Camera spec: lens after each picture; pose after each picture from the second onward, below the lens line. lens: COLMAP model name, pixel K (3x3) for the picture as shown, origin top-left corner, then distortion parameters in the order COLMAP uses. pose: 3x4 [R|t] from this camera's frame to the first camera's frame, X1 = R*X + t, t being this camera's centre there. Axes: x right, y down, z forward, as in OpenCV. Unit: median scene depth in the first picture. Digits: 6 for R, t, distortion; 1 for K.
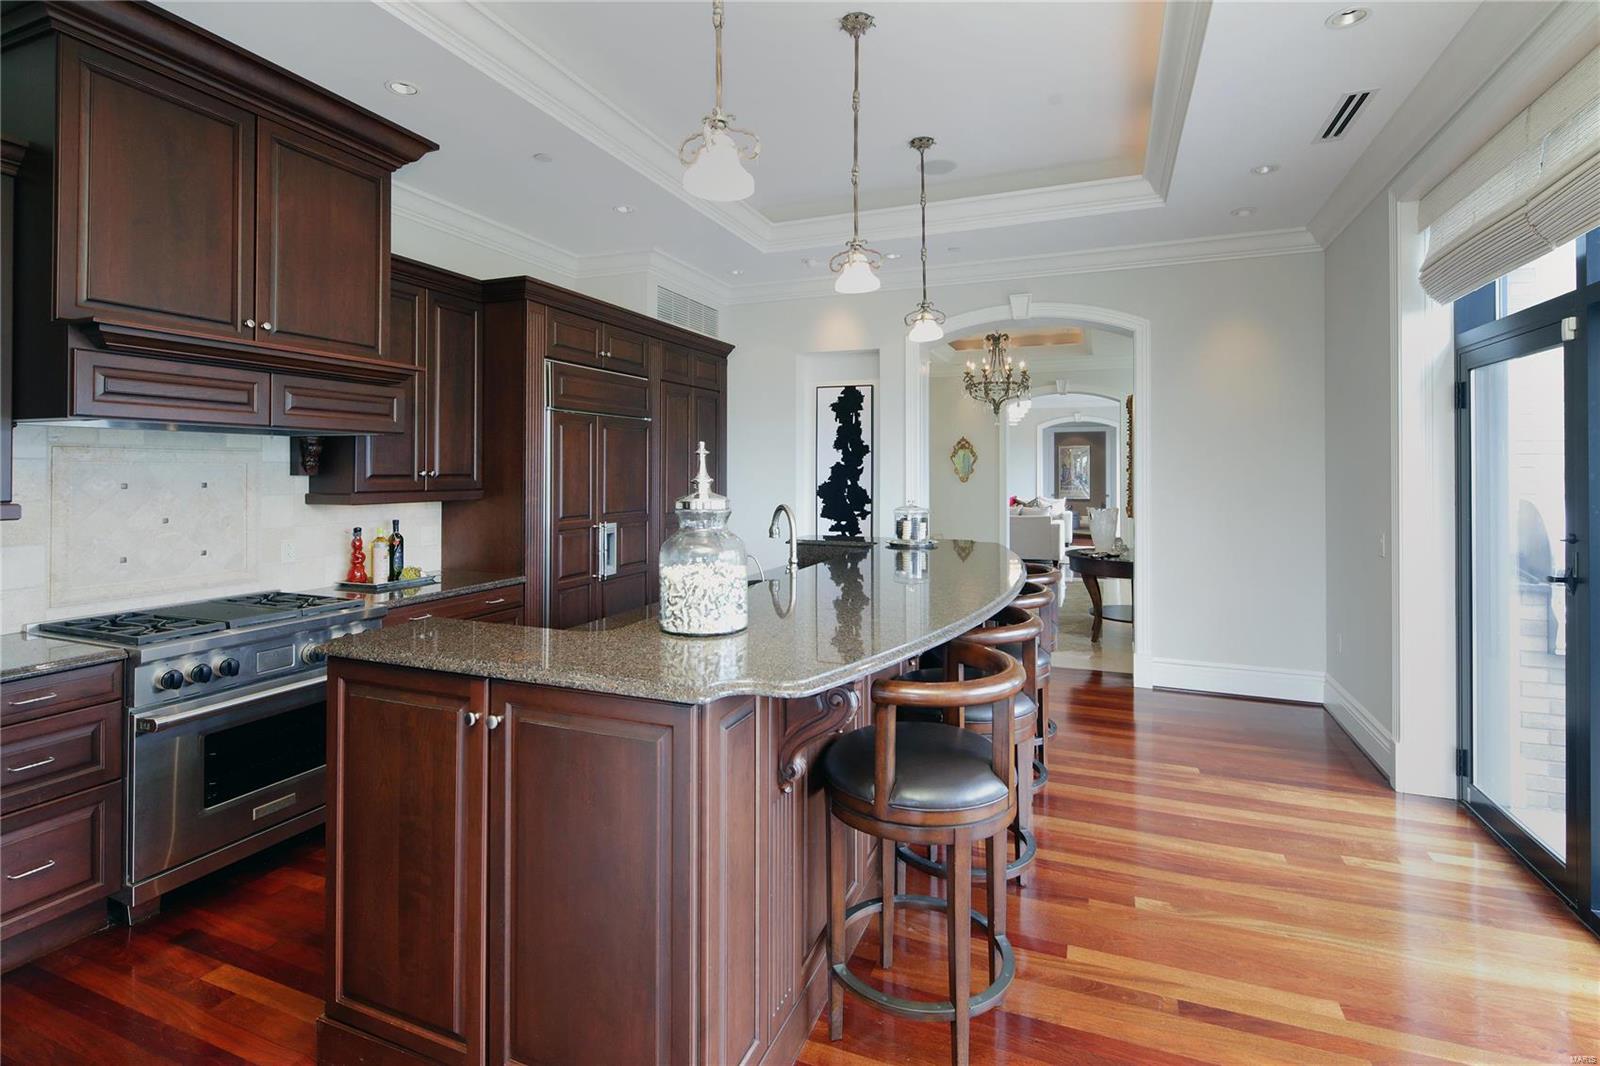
lens RADIAL K [[763.8, 0, 798.1], [0, 763.8, 518.1], [0, 0, 1]] dist [0.002516, -0.001051]
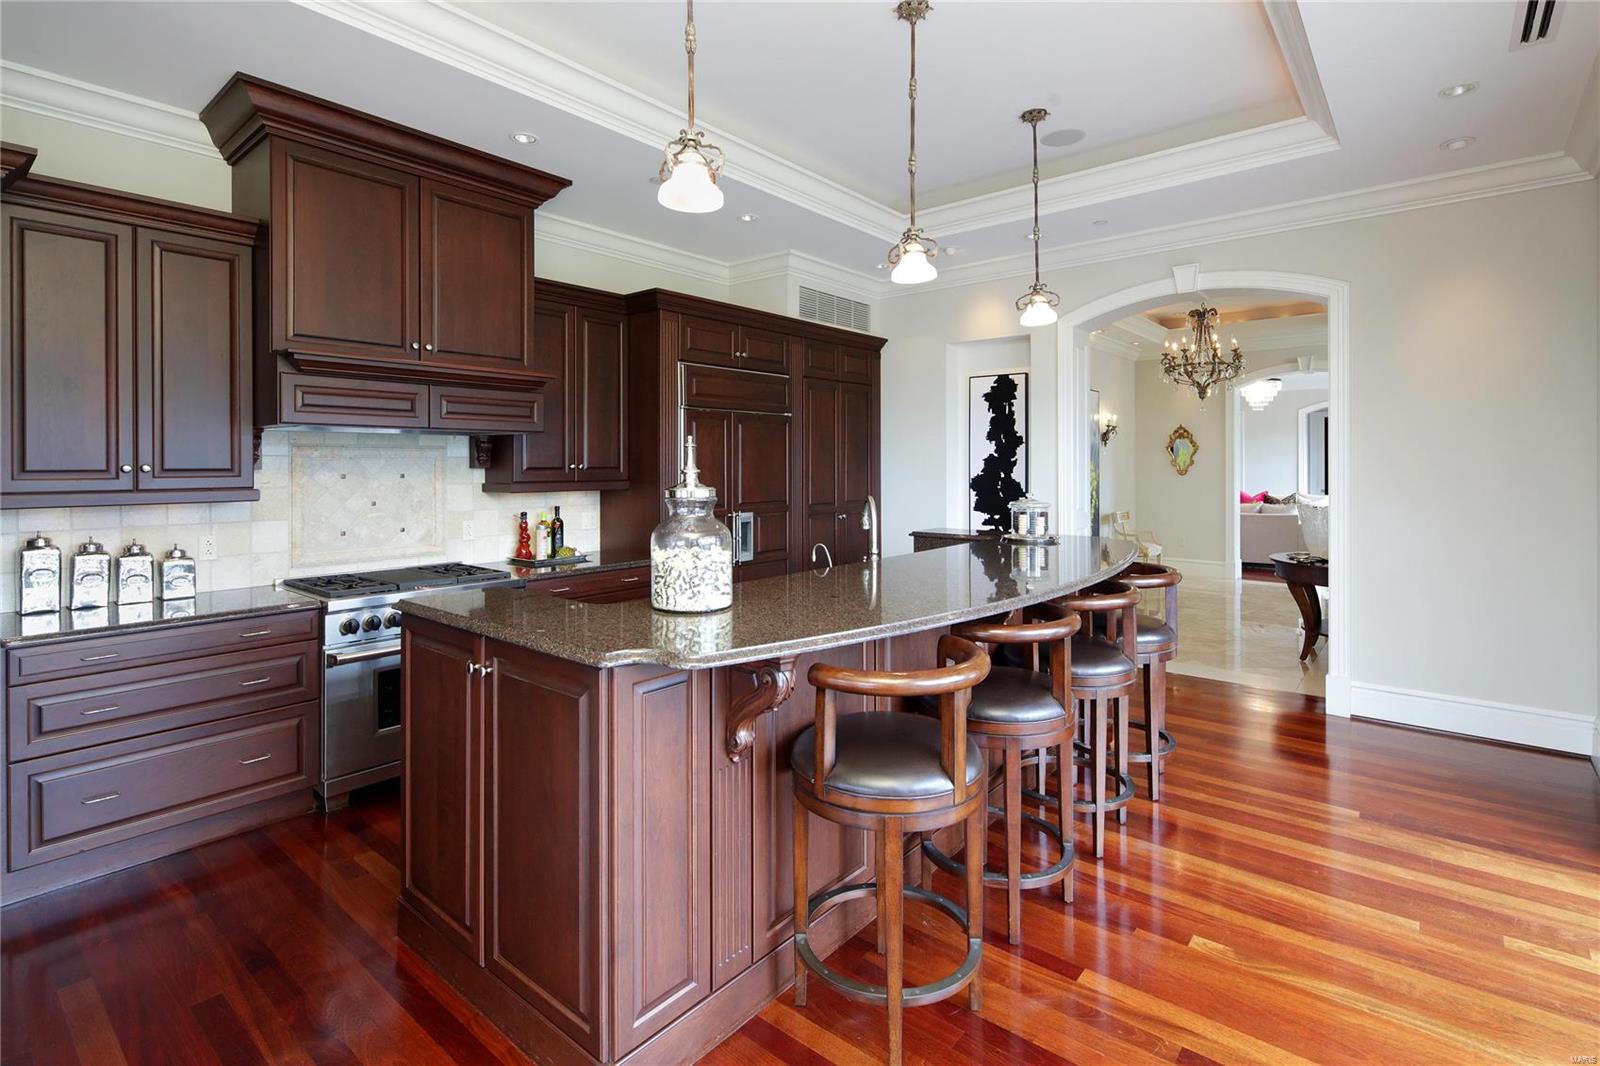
lens RADIAL K [[762.1, 0, 798.1], [0, 762.1, 520.8], [0, 0, 1]] dist [0.003470, -0.001406]
pose [[0.951691, 0.019383, -0.306444, 0.205645], [-0.015574, 0.999768, 0.014872, 0.001516], [0.306661, -0.009381, 0.951773, 0.005719]]
